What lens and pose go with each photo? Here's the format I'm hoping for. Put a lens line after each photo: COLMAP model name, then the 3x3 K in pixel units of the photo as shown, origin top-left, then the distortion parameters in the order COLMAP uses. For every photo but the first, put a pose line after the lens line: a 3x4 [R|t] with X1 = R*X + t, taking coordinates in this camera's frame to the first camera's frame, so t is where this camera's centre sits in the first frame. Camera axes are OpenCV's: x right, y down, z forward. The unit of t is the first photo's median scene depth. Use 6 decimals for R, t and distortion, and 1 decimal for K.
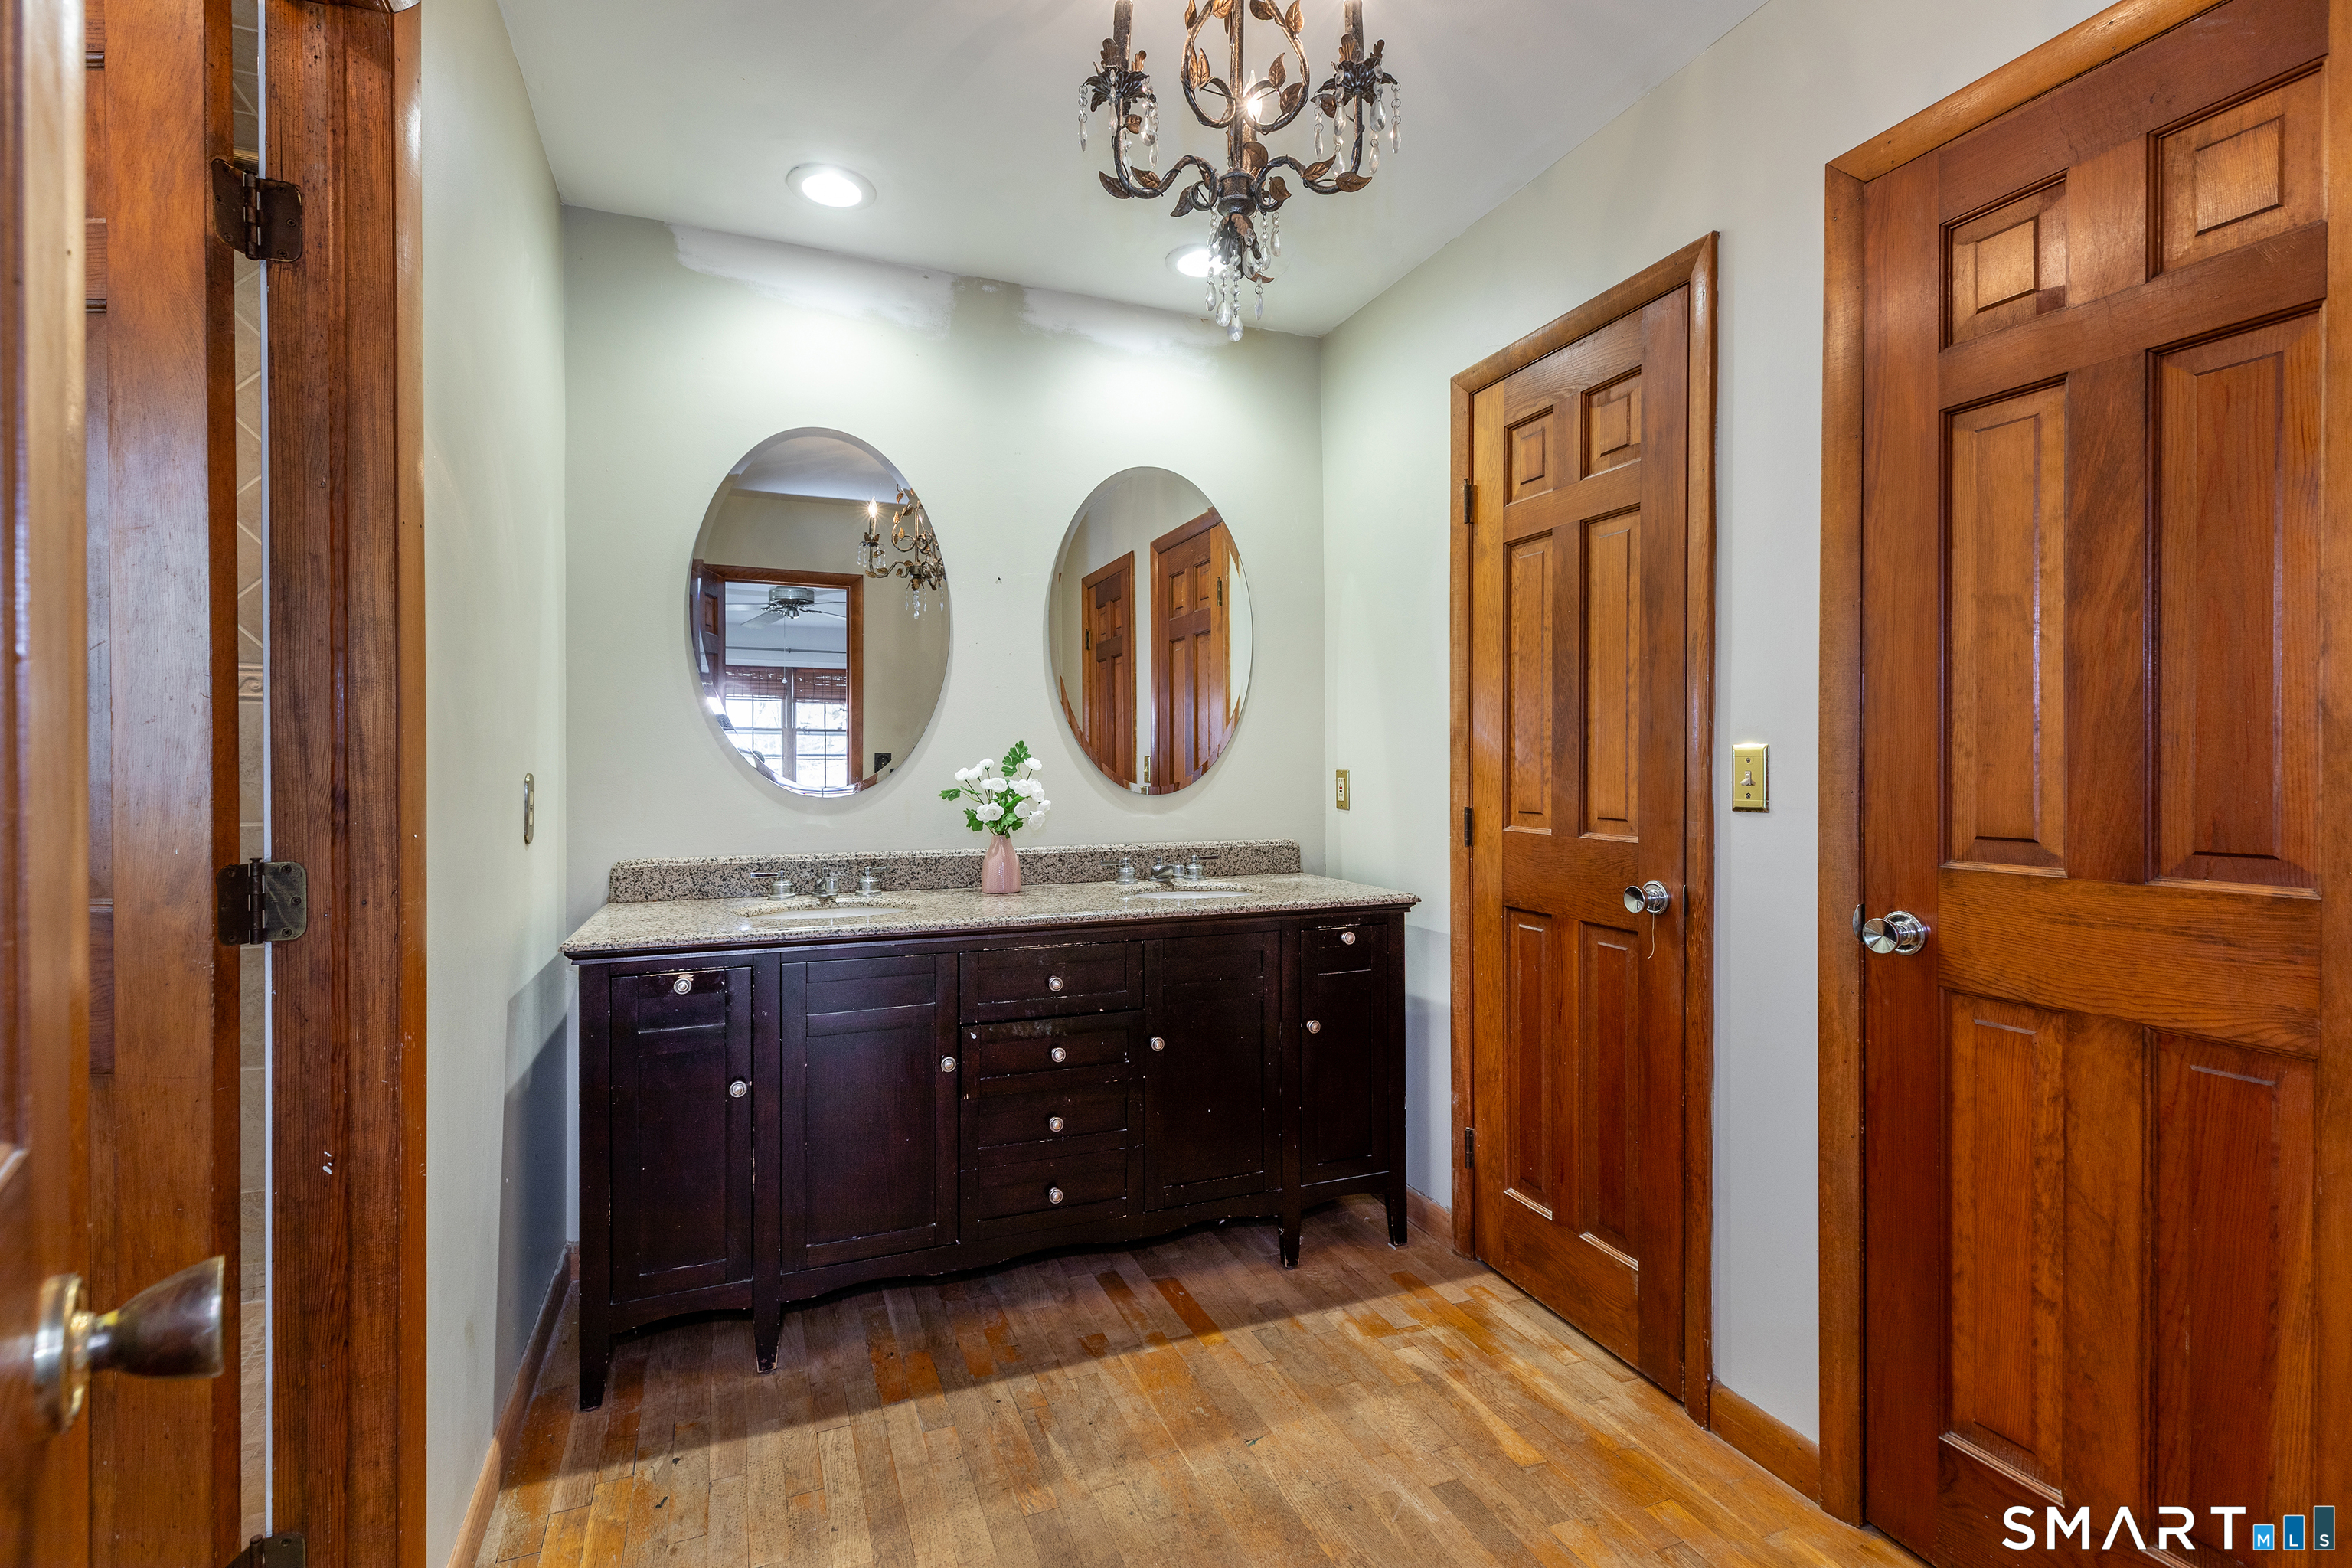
lens RADIAL K [[1048.7, 0, 1159.8], [0, 1048.7, 775.7], [0, 0, 1]] dist [0.025623, -0.010570]
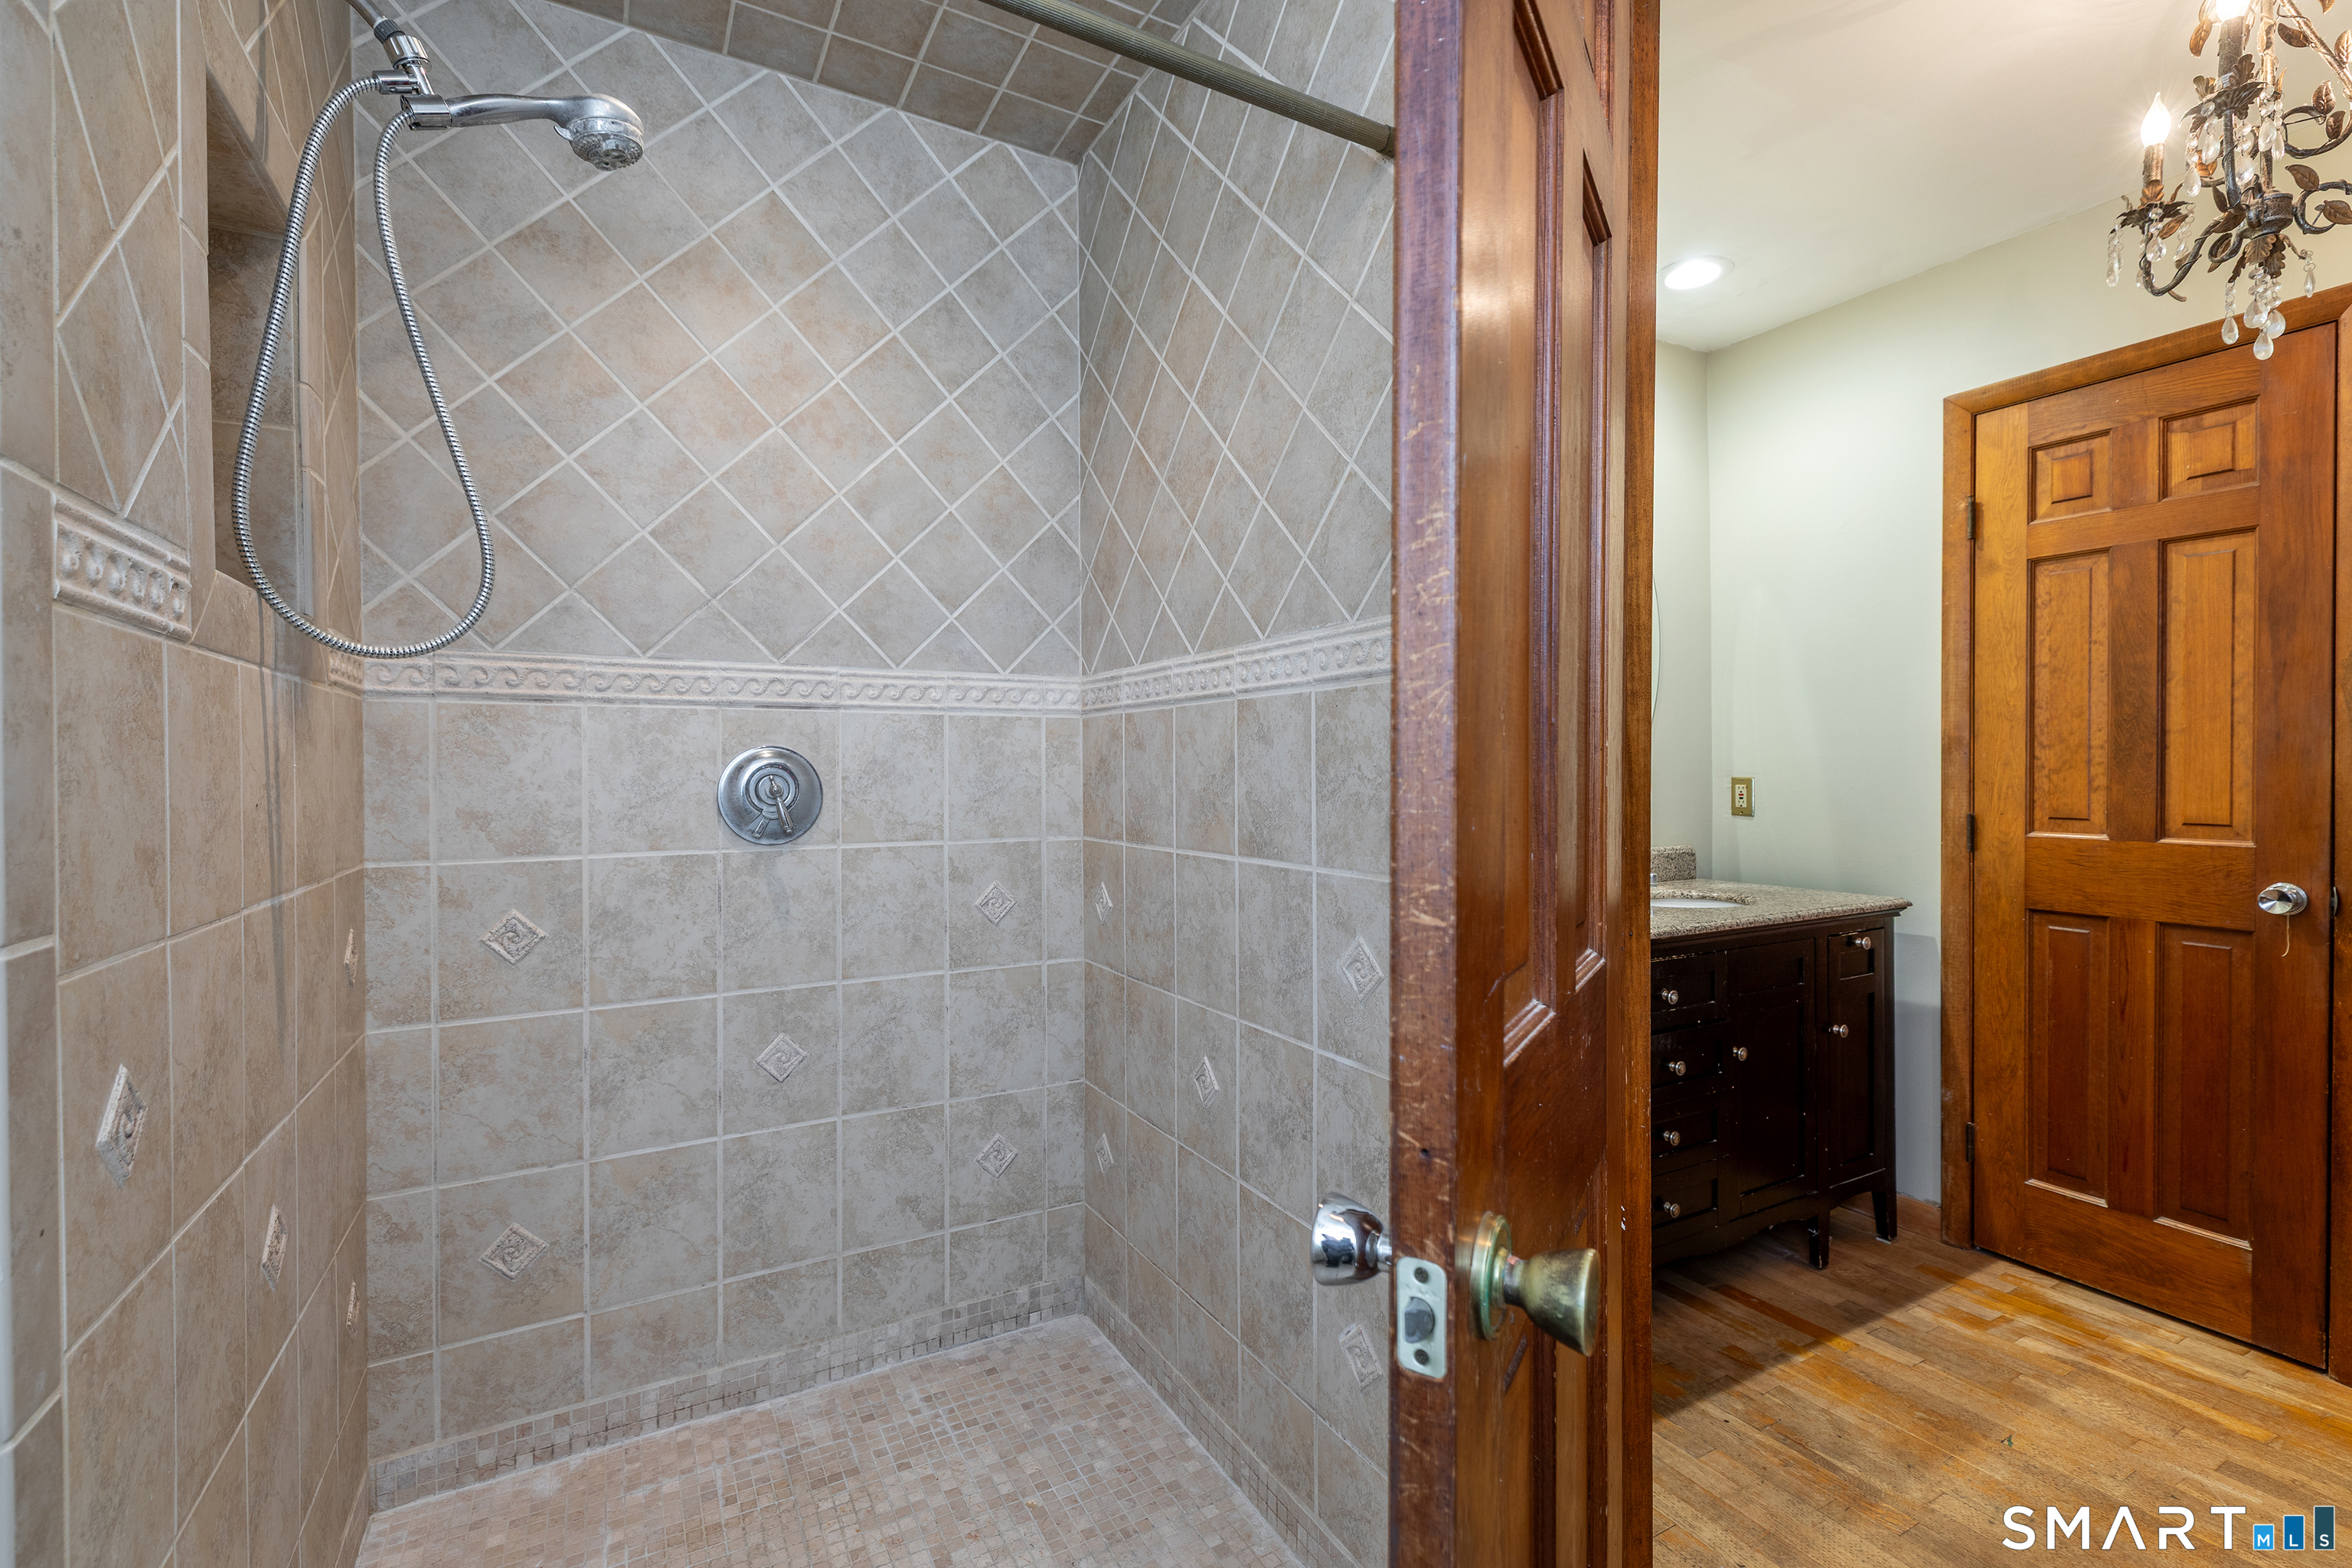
lens RADIAL K [[1048.7, 0, 1185.6], [0, 1048.7, 782.1], [0, 0, 1]] dist [0.025623, -0.010570]
pose [[0.991379, -0.004145, 0.130959, -0.663227], [0.003888, 0.999990, 0.002219, -0.006886], [-0.130967, -0.001691, 0.991385, 0.073629]]
